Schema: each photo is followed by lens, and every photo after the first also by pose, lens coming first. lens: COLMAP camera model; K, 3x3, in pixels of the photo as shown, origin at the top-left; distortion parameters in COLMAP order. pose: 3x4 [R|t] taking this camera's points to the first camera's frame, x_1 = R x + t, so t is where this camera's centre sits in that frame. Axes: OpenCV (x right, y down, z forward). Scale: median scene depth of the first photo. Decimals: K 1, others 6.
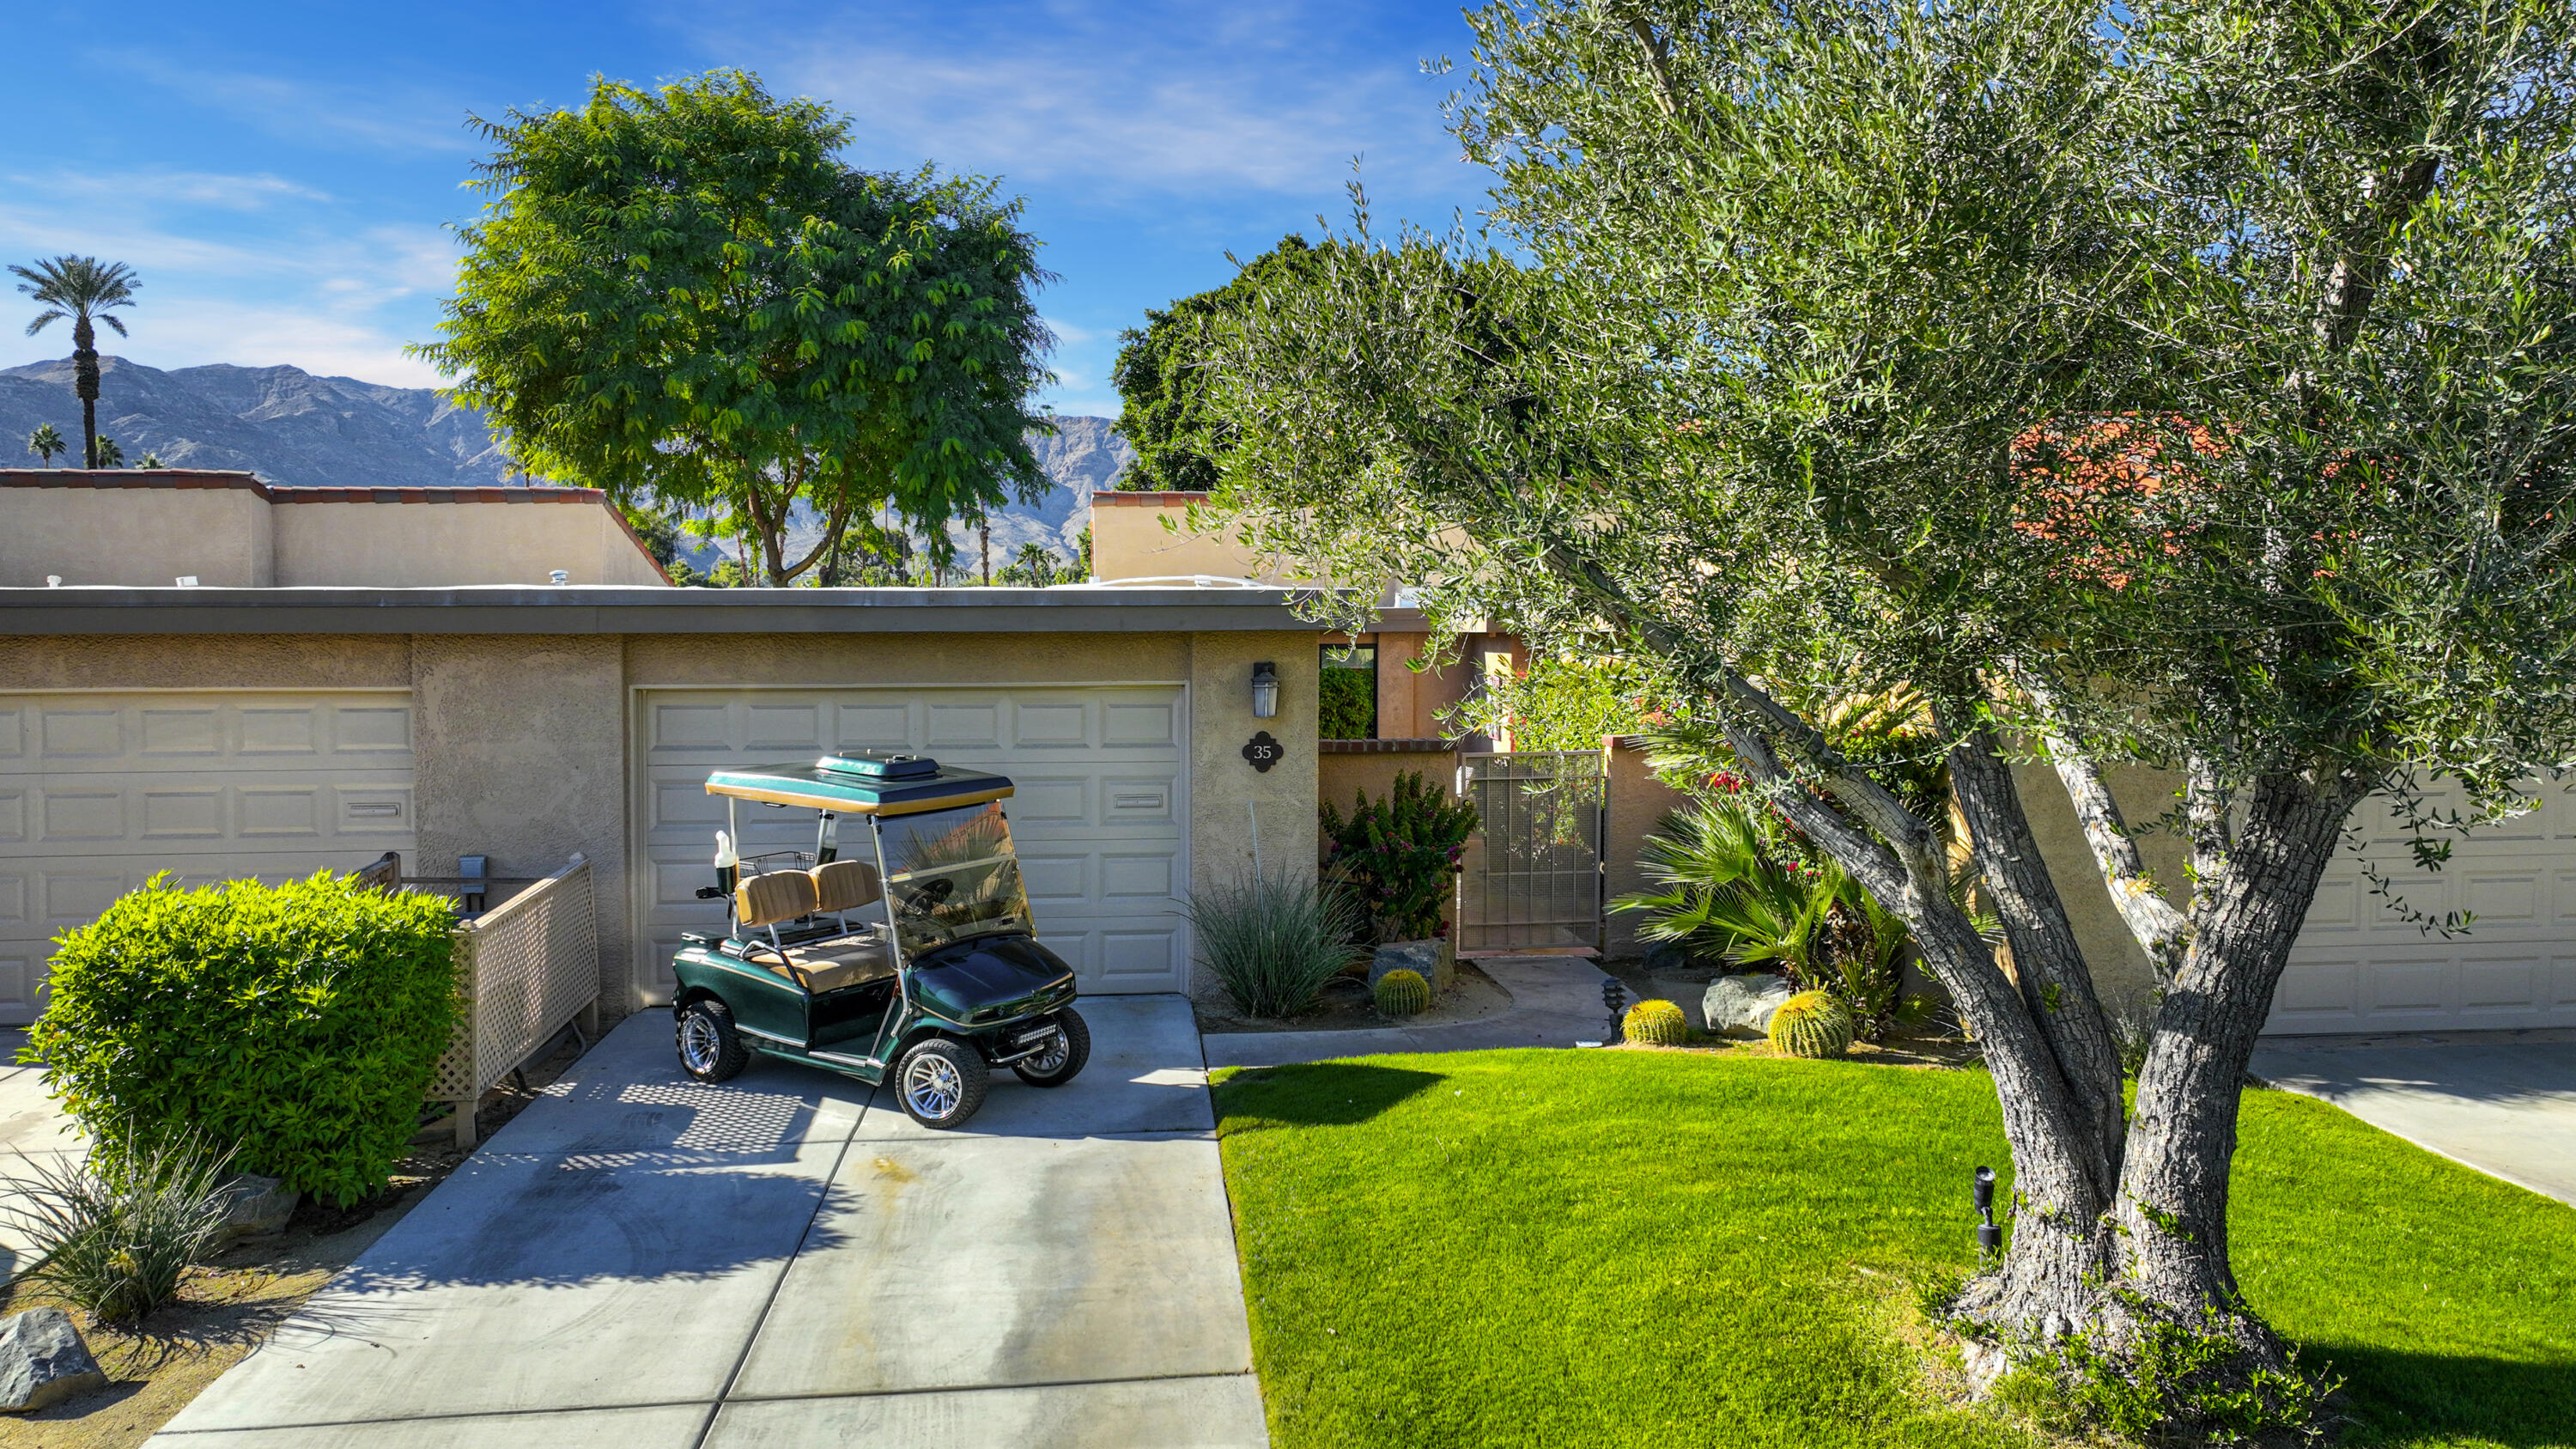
lens RADIAL K [[2062.4, 0, 1288.0], [0, 2062.4, 724.5], [0, 0, 1]] dist [0.004678, -0.126345]
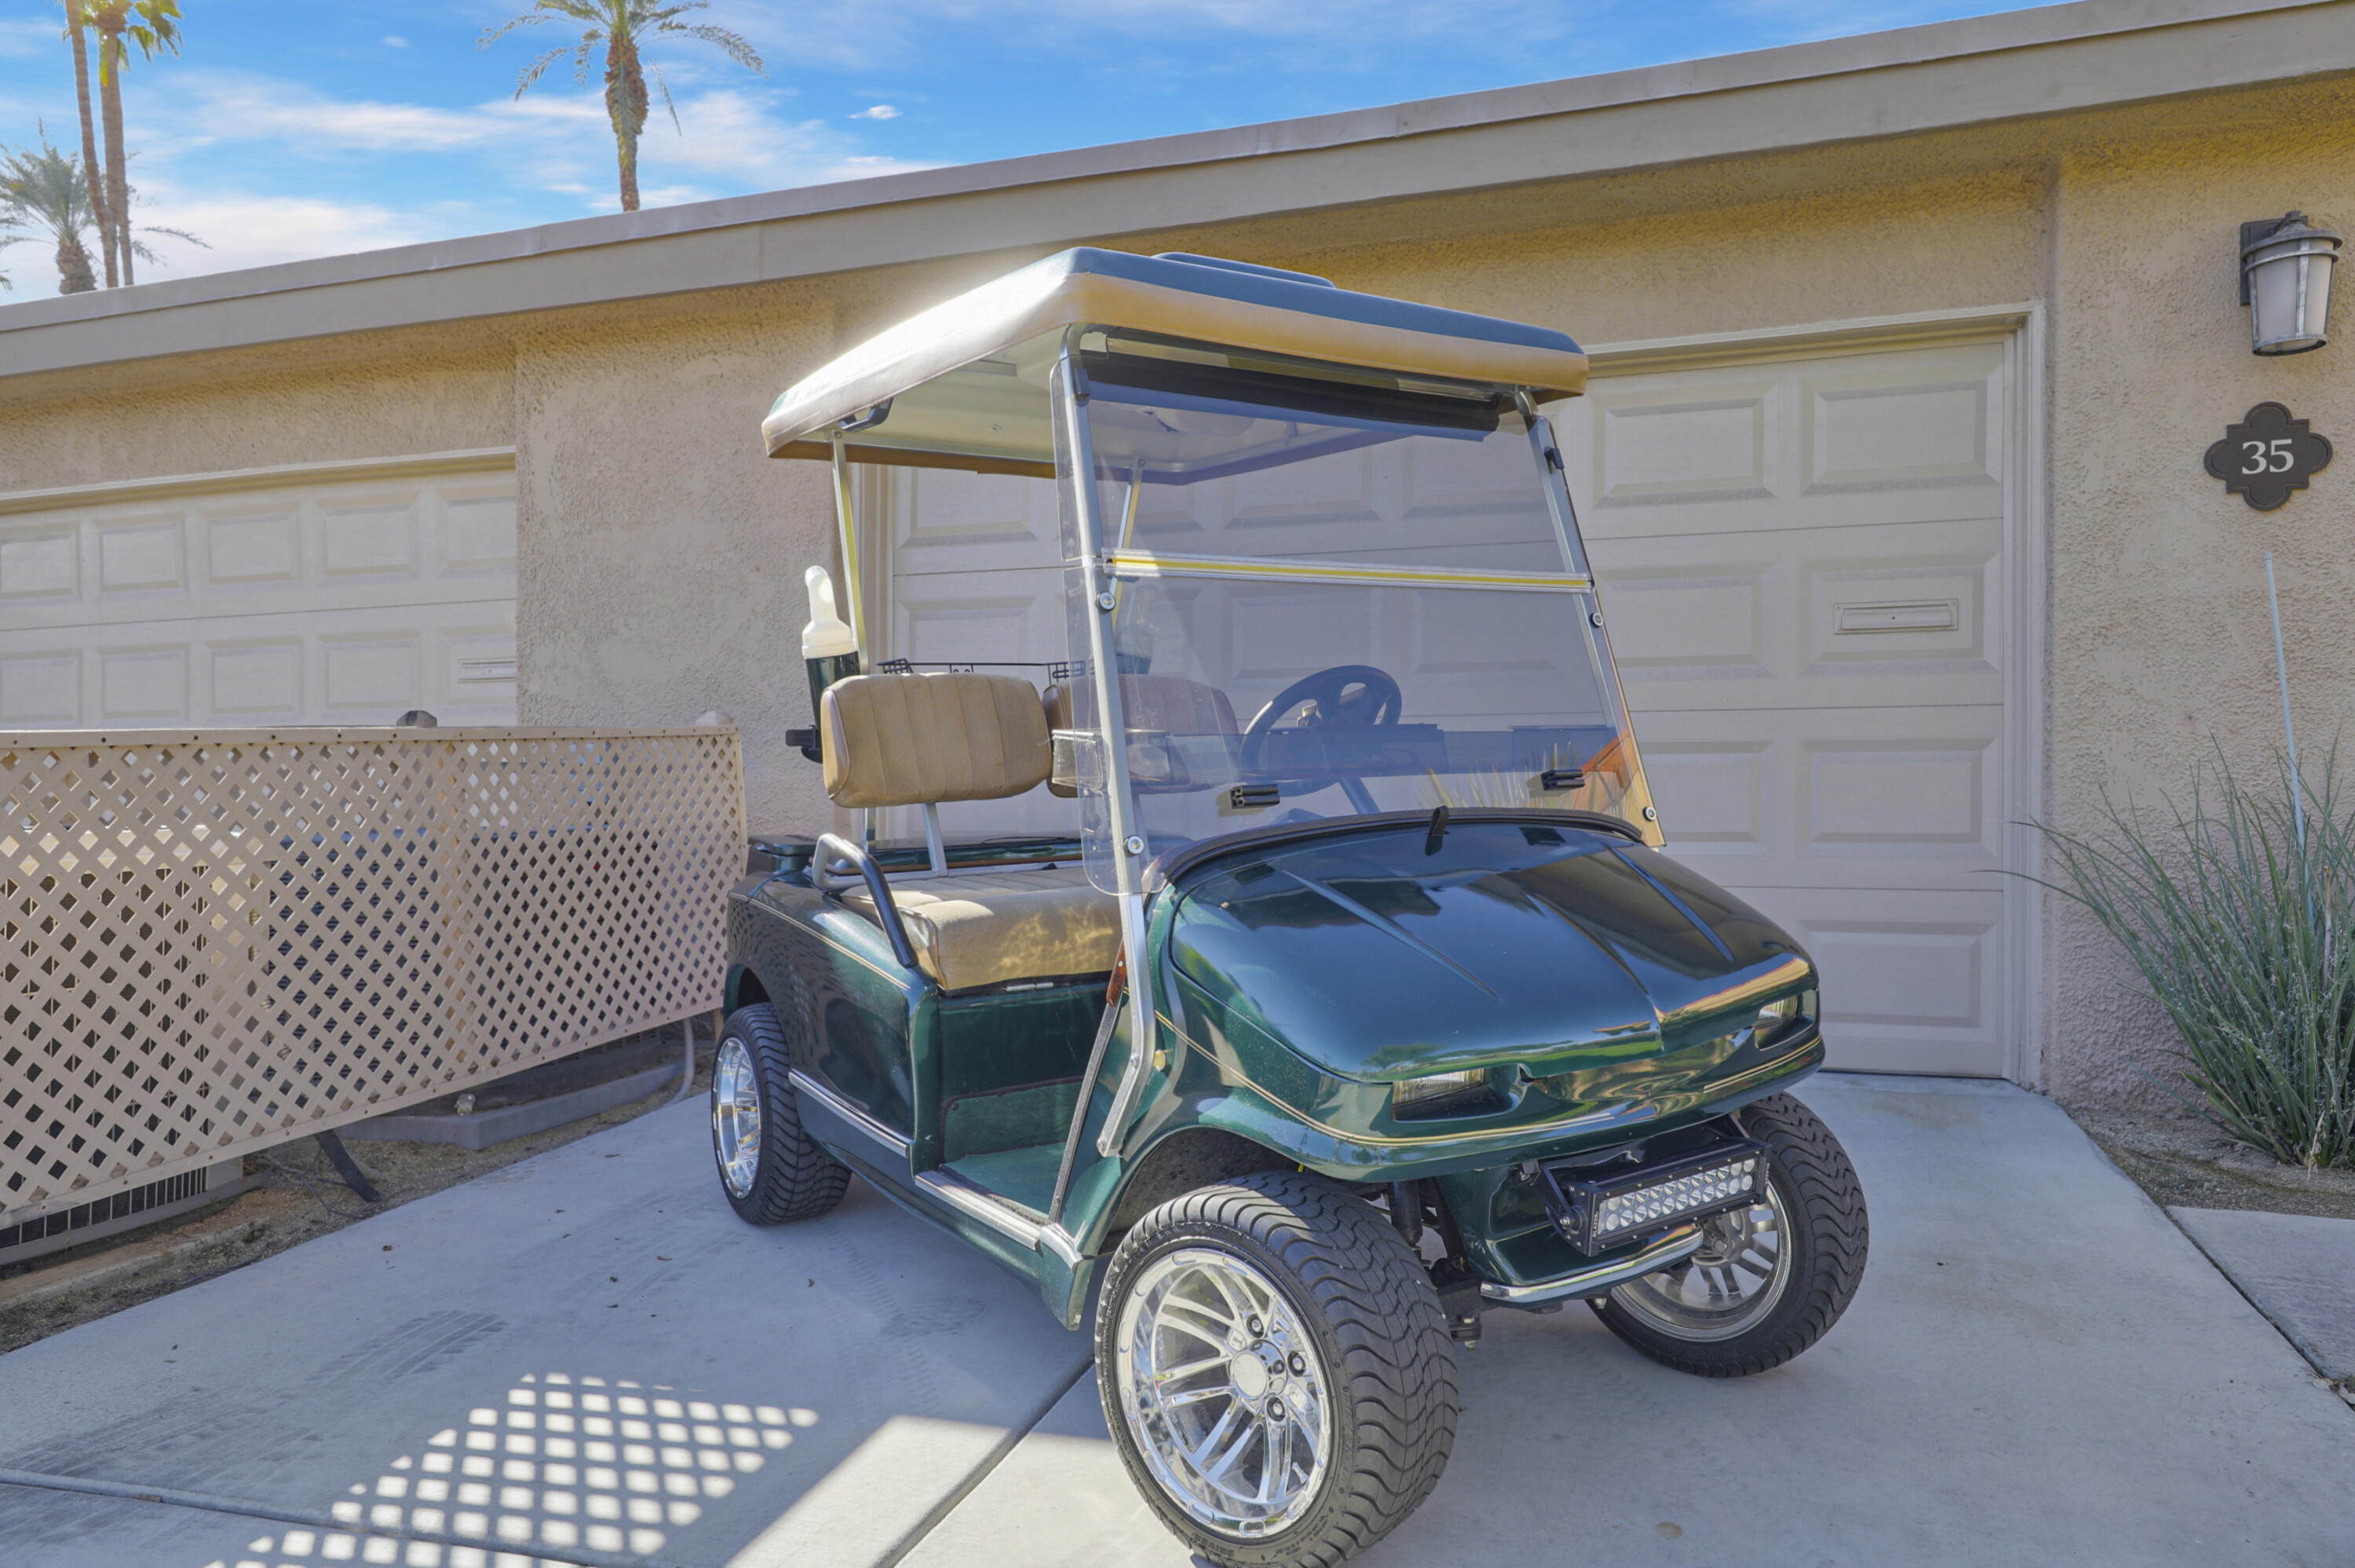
lens RADIAL K [[1497.2, 0, 1177.5], [0, 1497.2, 784.0], [0, 0, 1]] dist [0.000924, -0.001178]
pose [[0.918055, 0.000033, -0.396452, -0.091326], [-0.022481, 0.998395, -0.051976, 0.096730], [0.395814, 0.056630, 0.916583, 0.700606]]
